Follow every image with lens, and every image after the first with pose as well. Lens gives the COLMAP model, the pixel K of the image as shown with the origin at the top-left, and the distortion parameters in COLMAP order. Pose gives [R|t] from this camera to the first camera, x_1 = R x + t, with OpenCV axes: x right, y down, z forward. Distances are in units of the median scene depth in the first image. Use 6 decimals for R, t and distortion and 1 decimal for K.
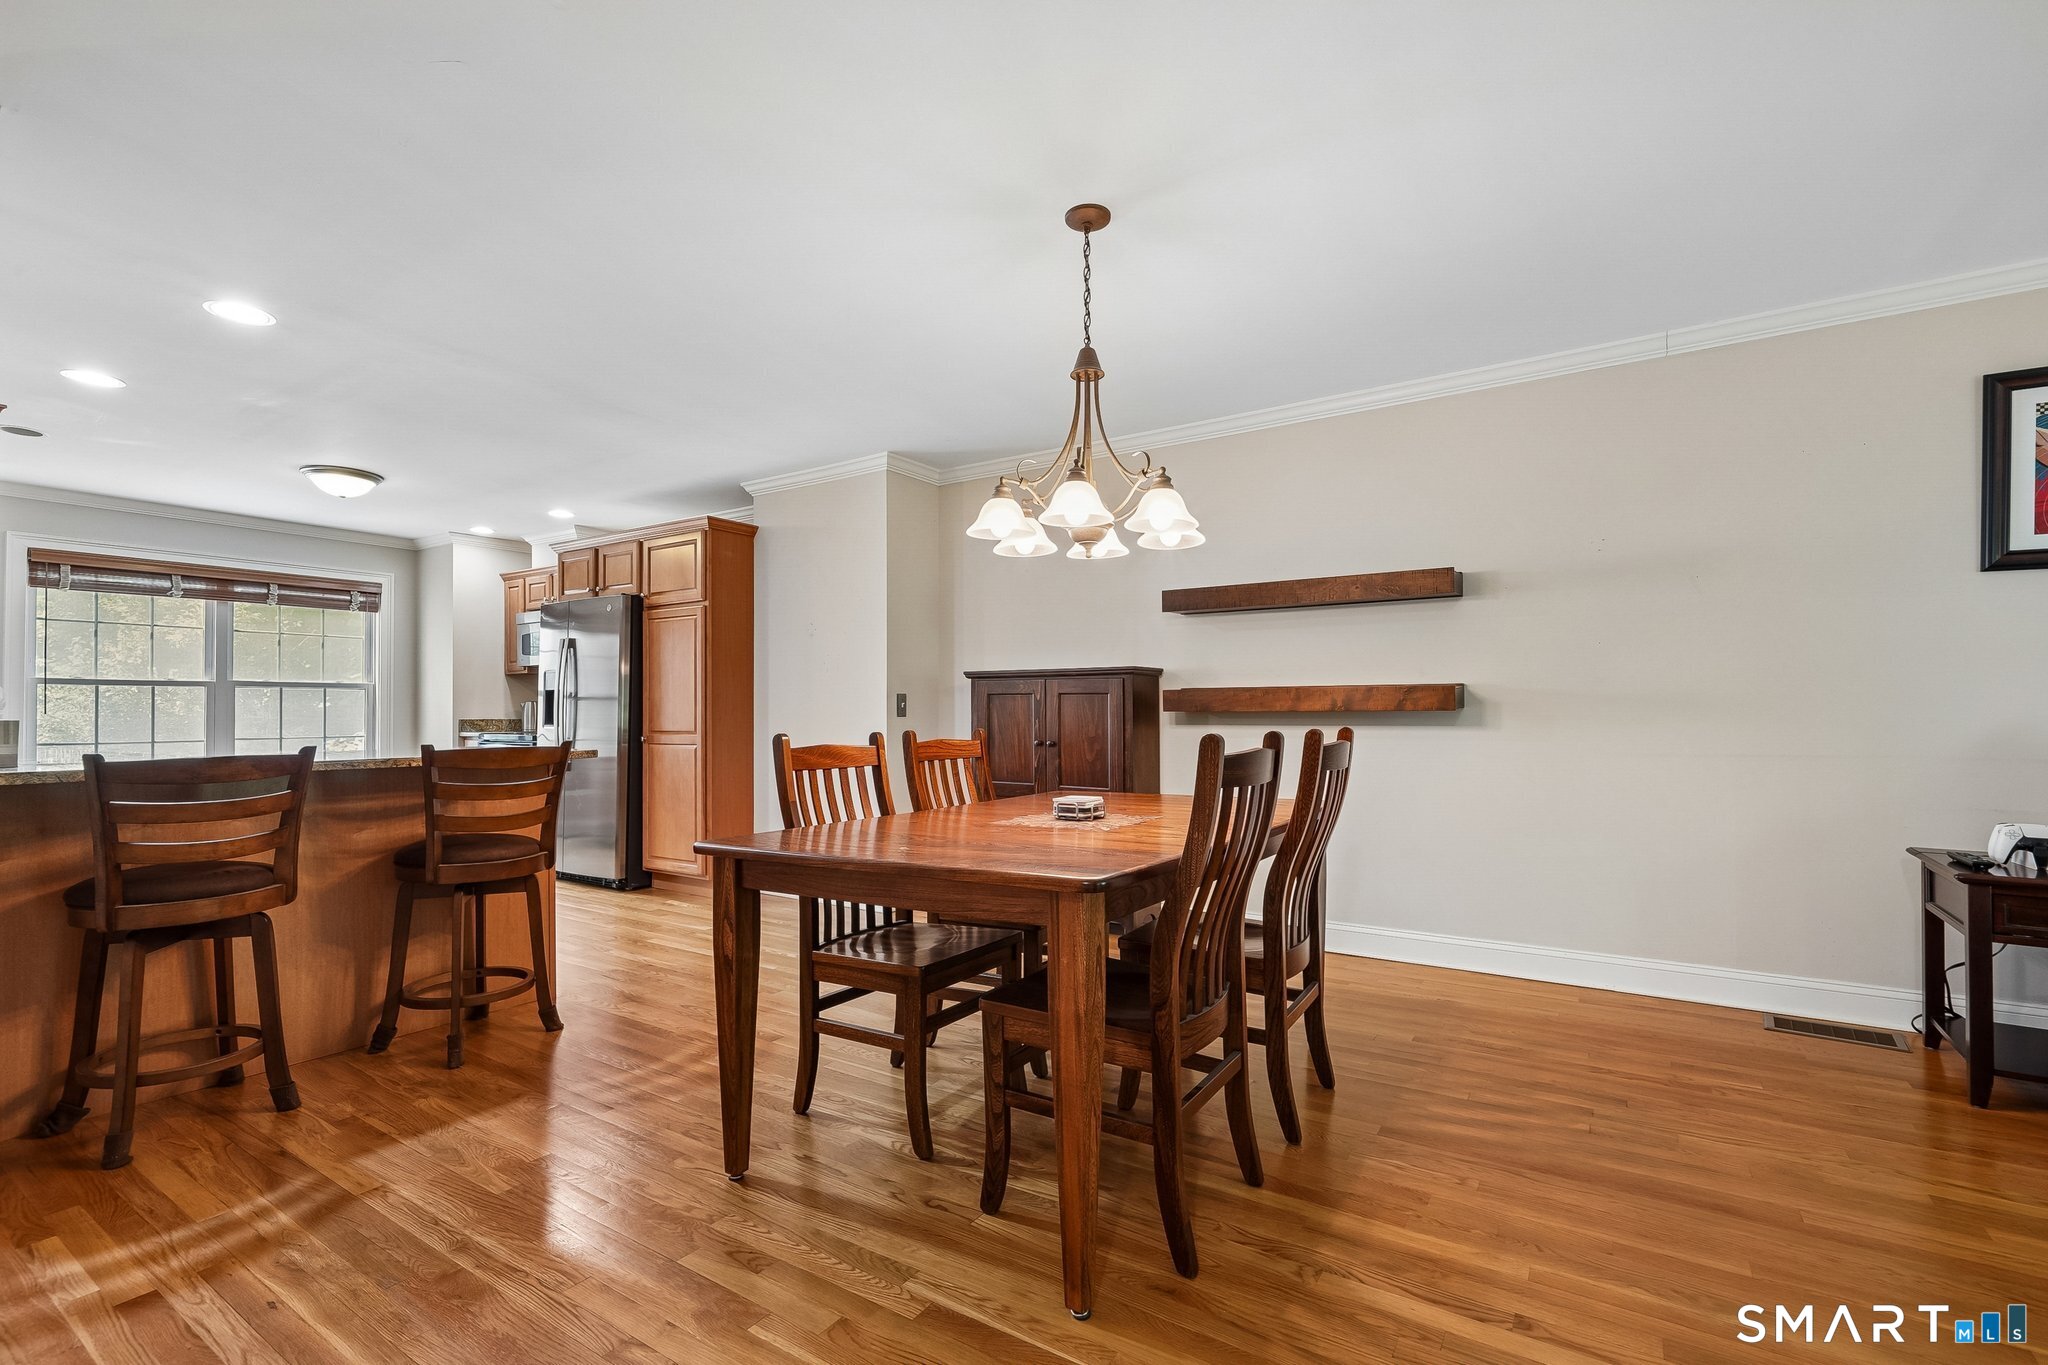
lens RADIAL K [[919.6, 0, 1025.3], [0, 919.6, 697.9], [0, 0, 1]] dist [-0.002841, -0.000325]
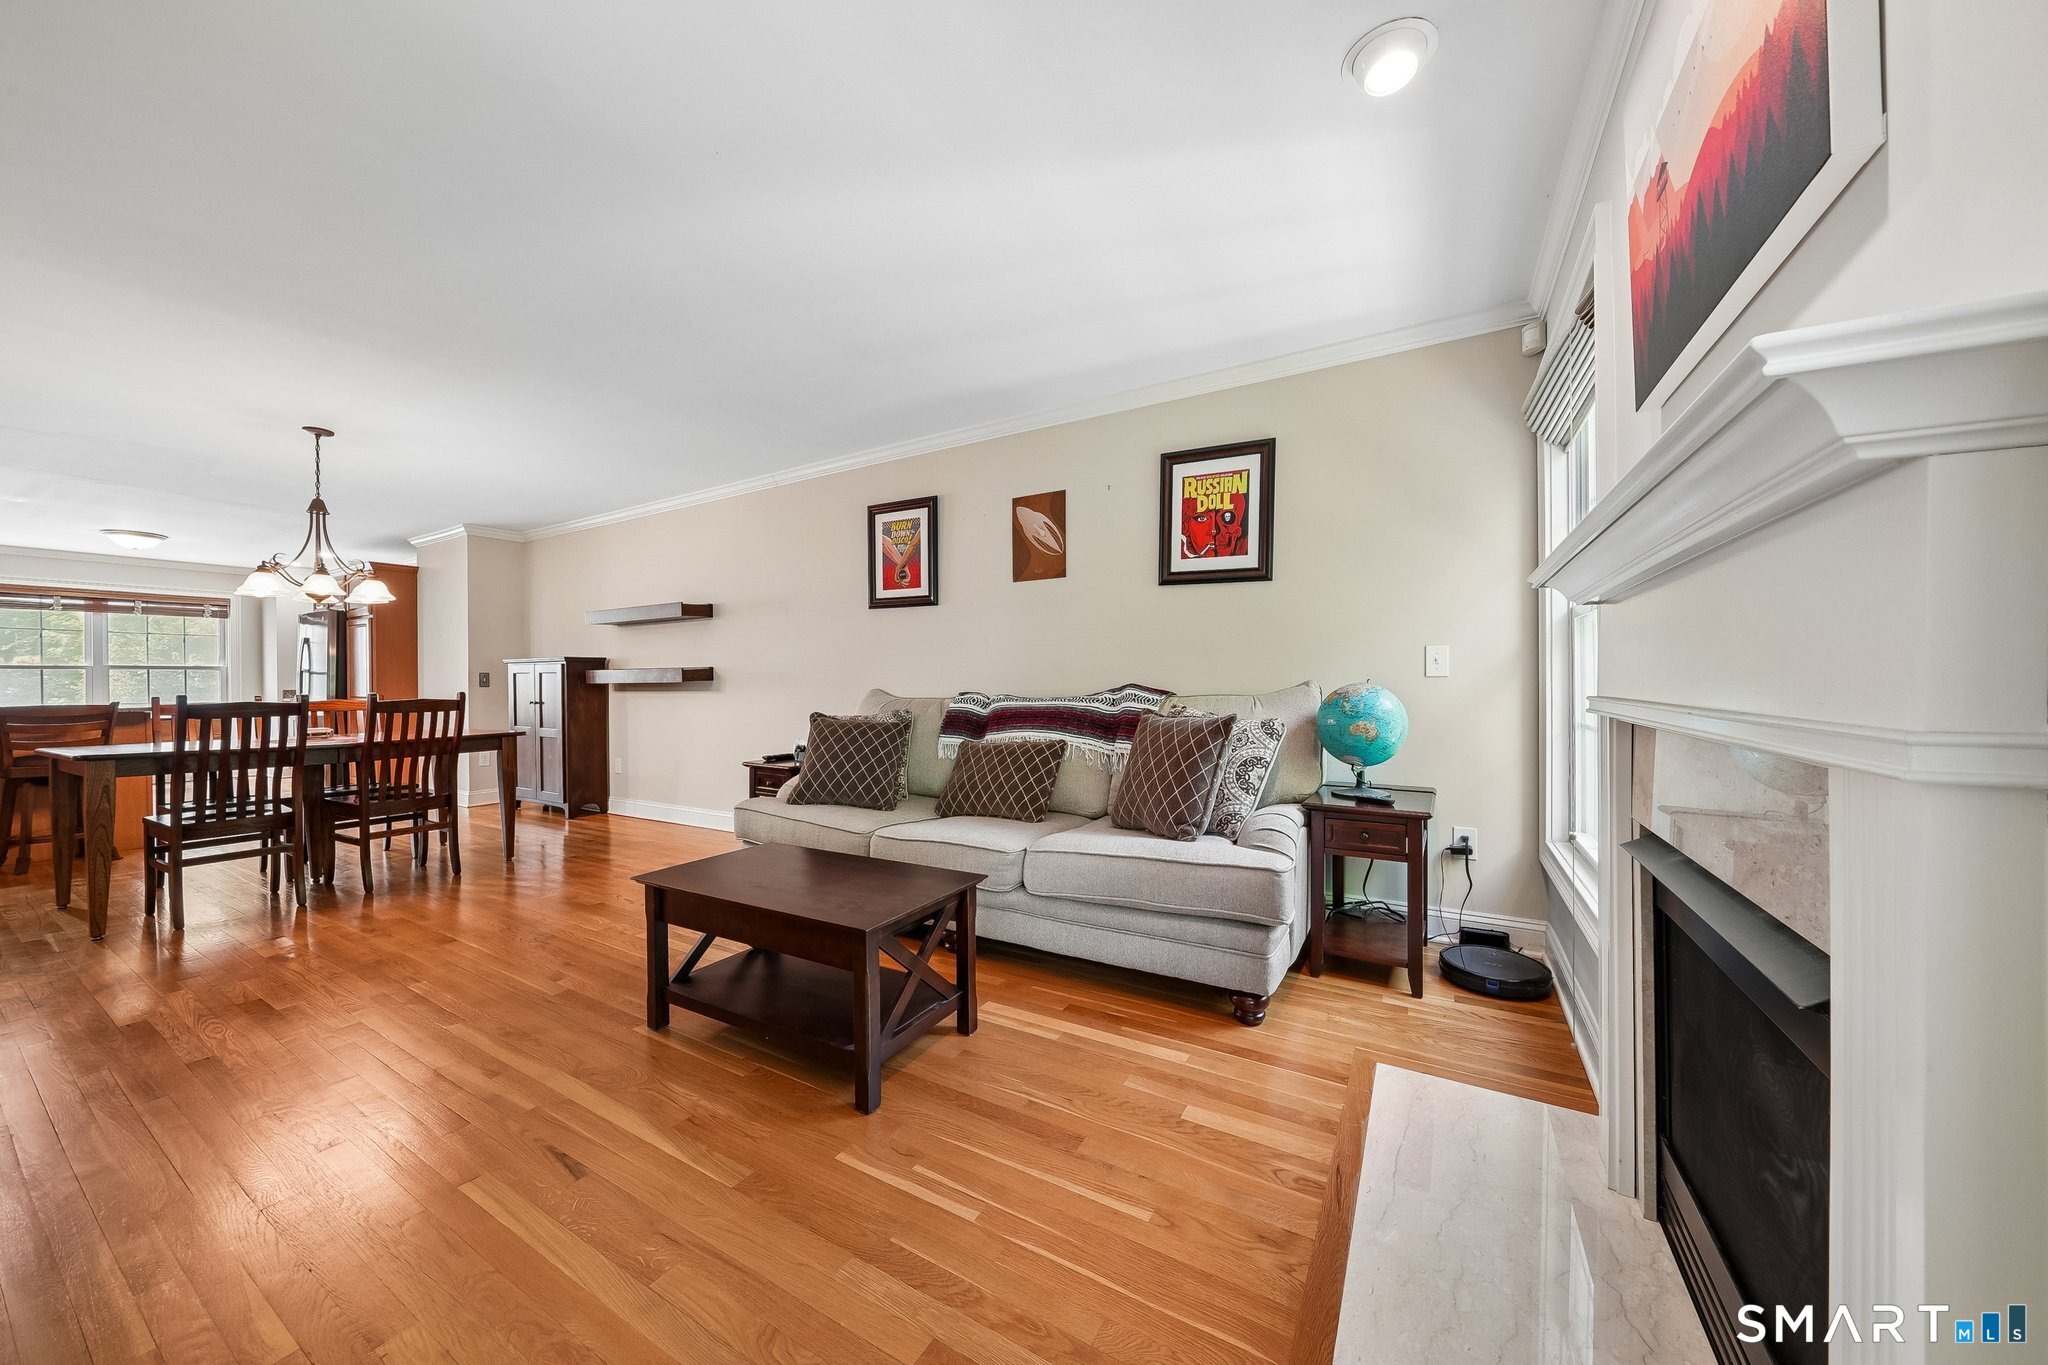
lens RADIAL K [[707.5, 0, 1019.8], [0, 707.5, 678.5], [0, 0, 1]] dist [-0.006806, 0.000022]
pose [[0.999210, -0.002438, 0.039655, 0.640585], [0.002002, 0.999937, 0.011018, -0.004951], [-0.039679, -0.010930, 0.999153, -0.236845]]
